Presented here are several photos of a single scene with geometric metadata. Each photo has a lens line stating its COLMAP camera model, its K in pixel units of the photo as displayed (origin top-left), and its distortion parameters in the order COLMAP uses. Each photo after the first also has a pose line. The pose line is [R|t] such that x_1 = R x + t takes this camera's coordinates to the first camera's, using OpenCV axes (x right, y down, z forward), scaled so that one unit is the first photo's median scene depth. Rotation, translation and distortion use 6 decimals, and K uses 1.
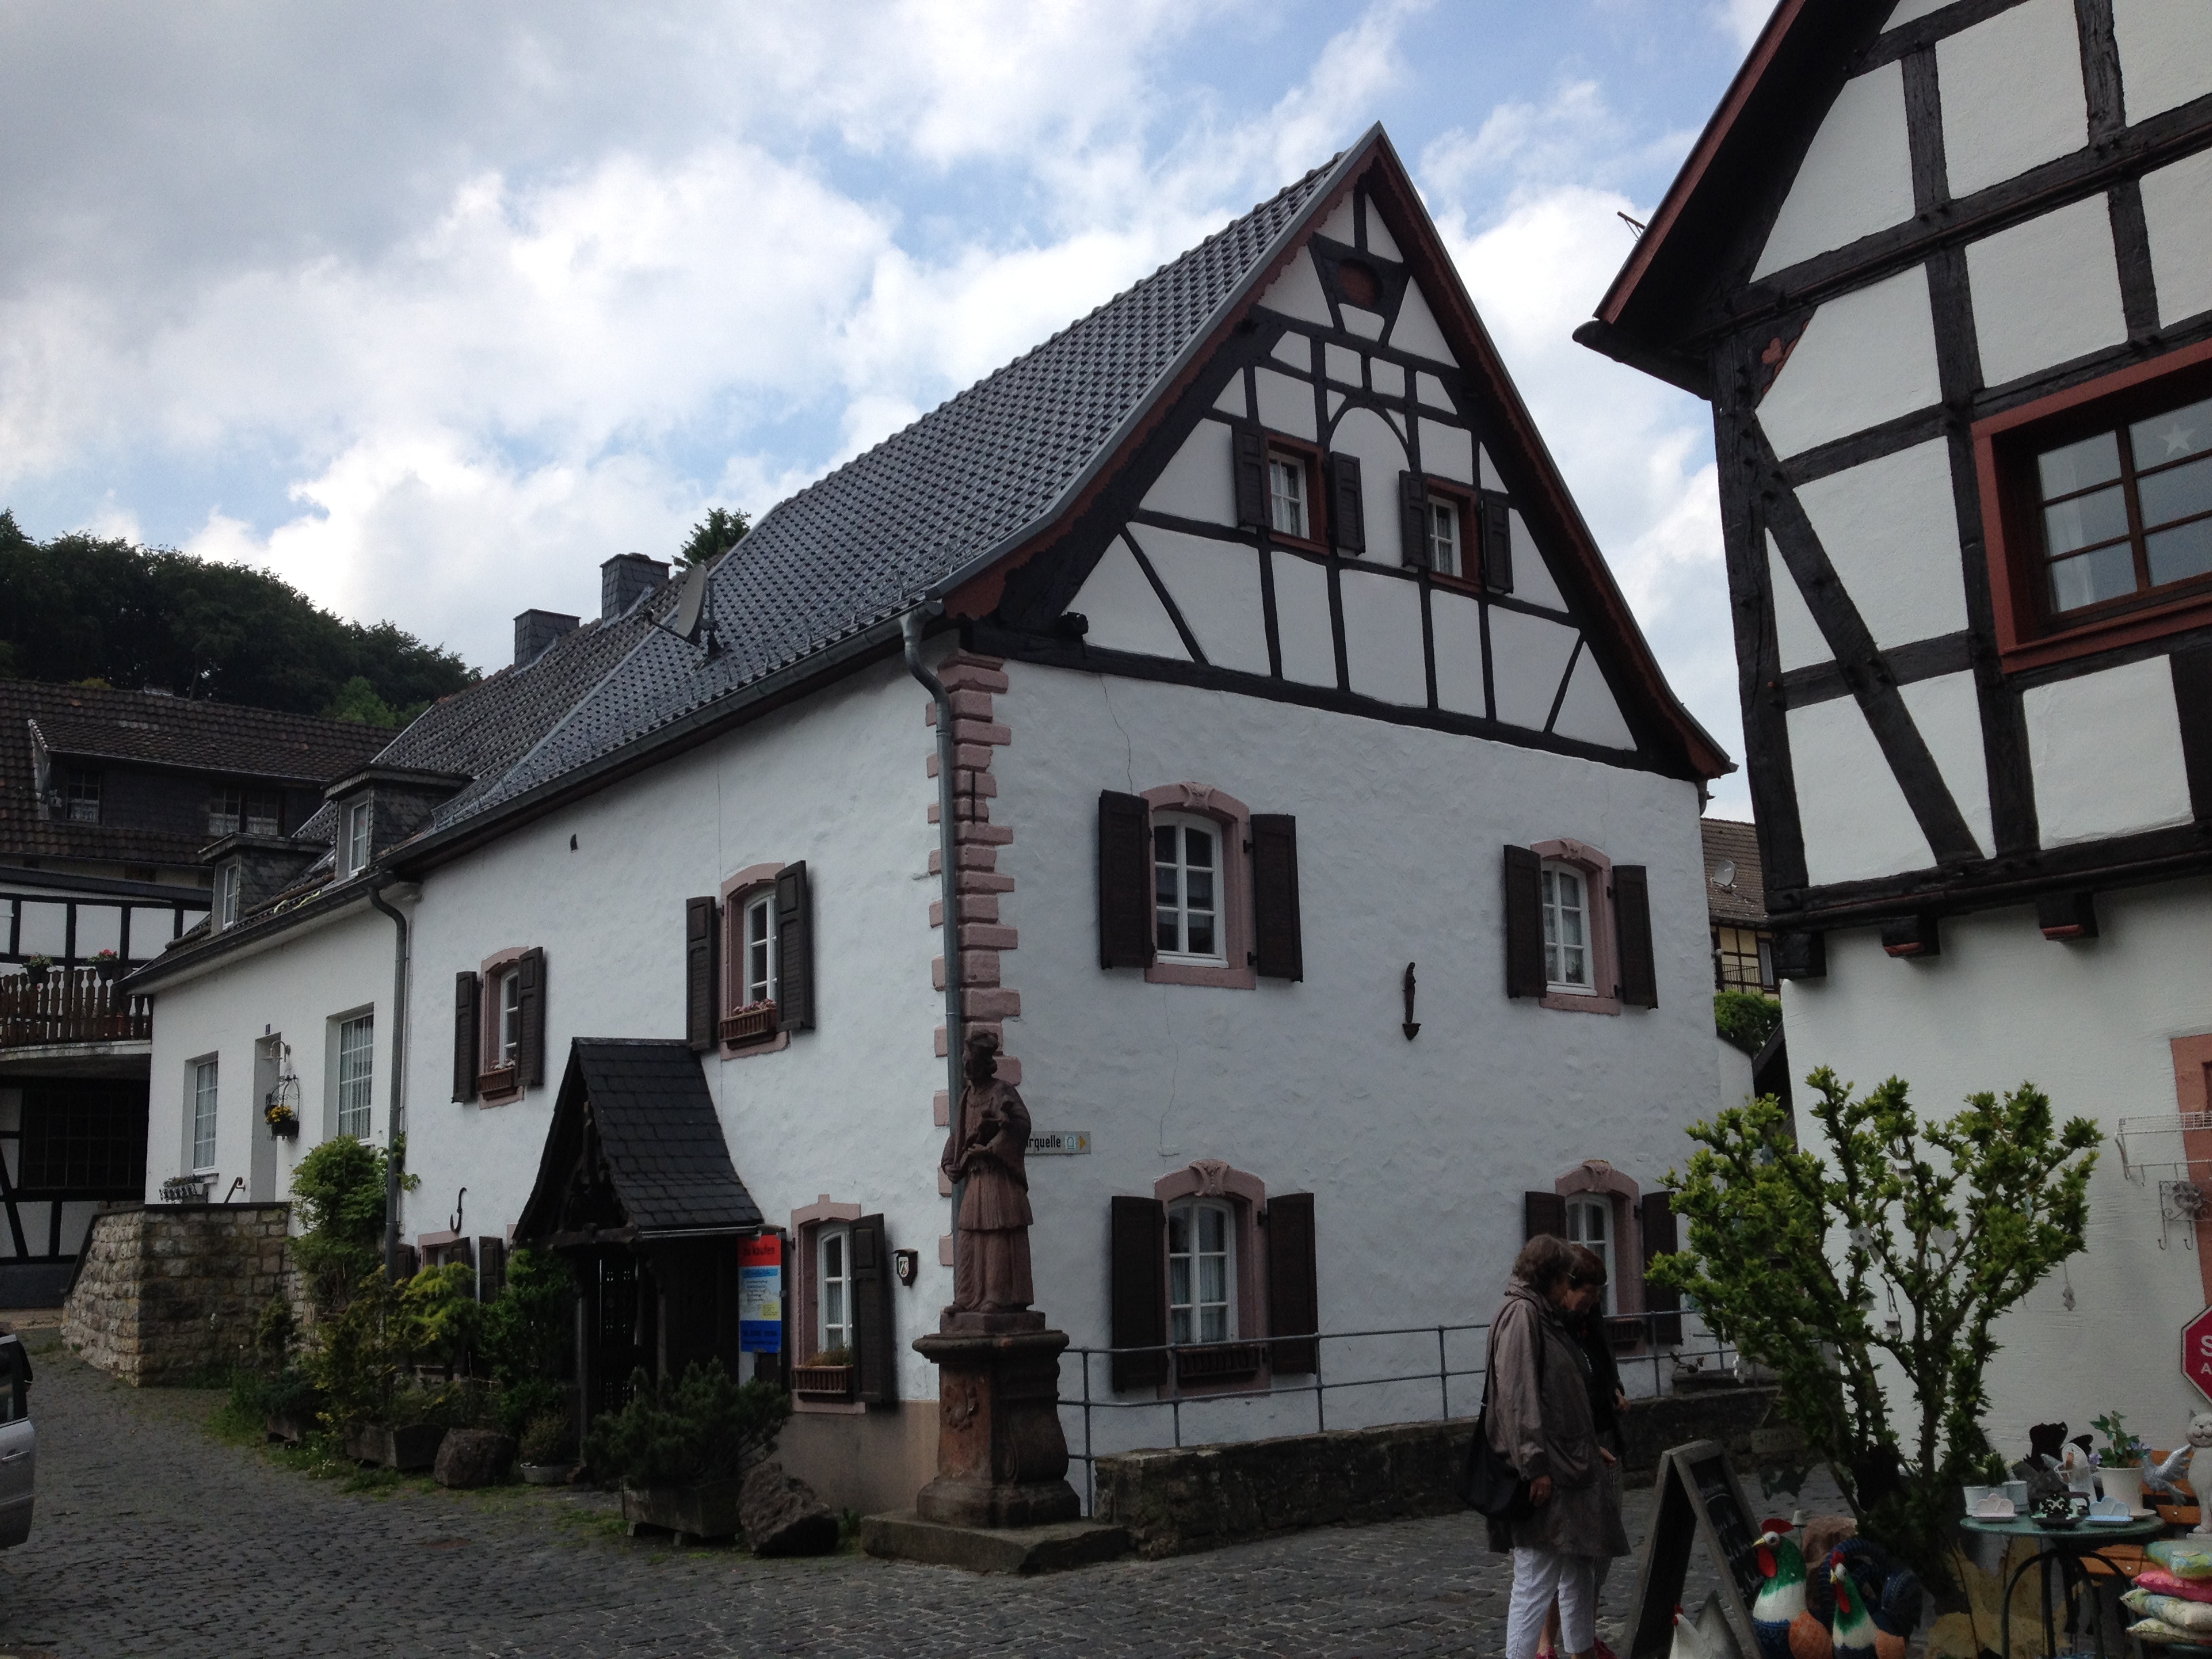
lens RADIAL K [[2041.0, 0, 1097.5], [0, 2041.0, 834.6], [0, 0, 1]] dist [0.186408, -0.378344]
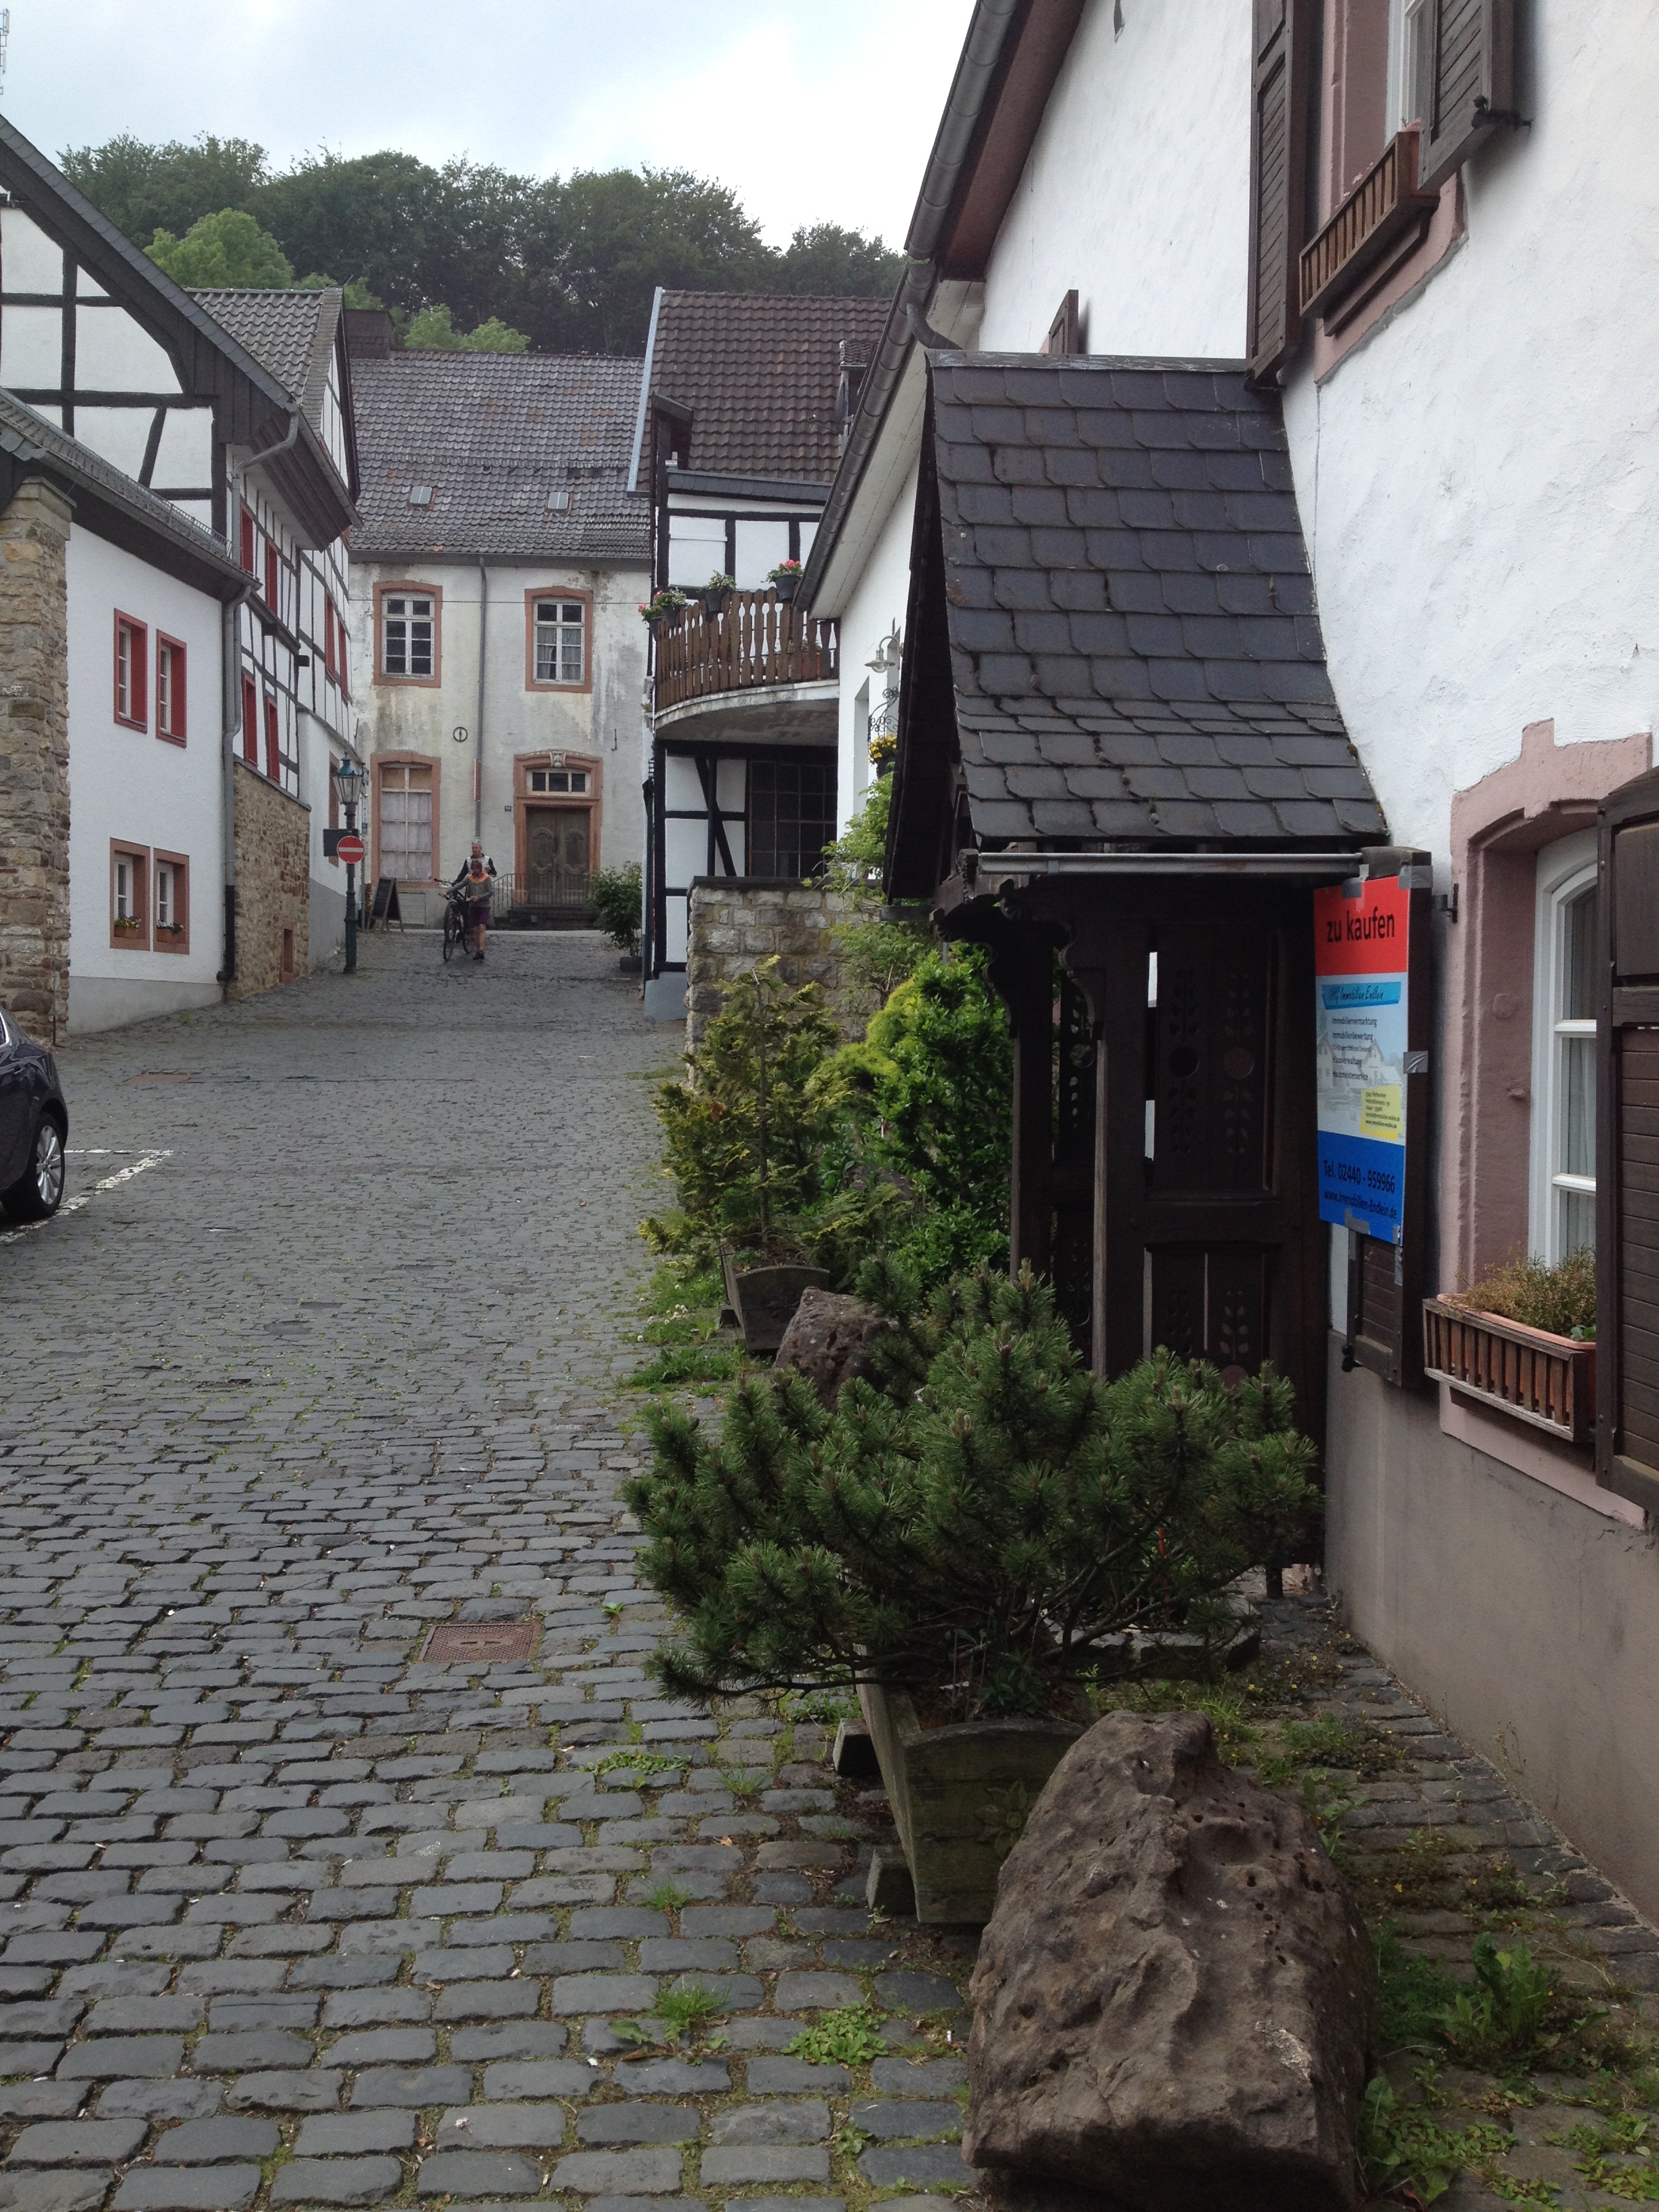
lens RADIAL K [[2041.0, 0, 829.5], [0, 2041.0, 1106.0], [0, 0, 1]] dist [0.186408, -0.378344]
pose [[0.820827, 0.074220, -0.566334, -0.048214], [0.065195, 0.972867, 0.221989, 0.150788], [0.567444, -0.219137, 0.793717, 0.686452]]
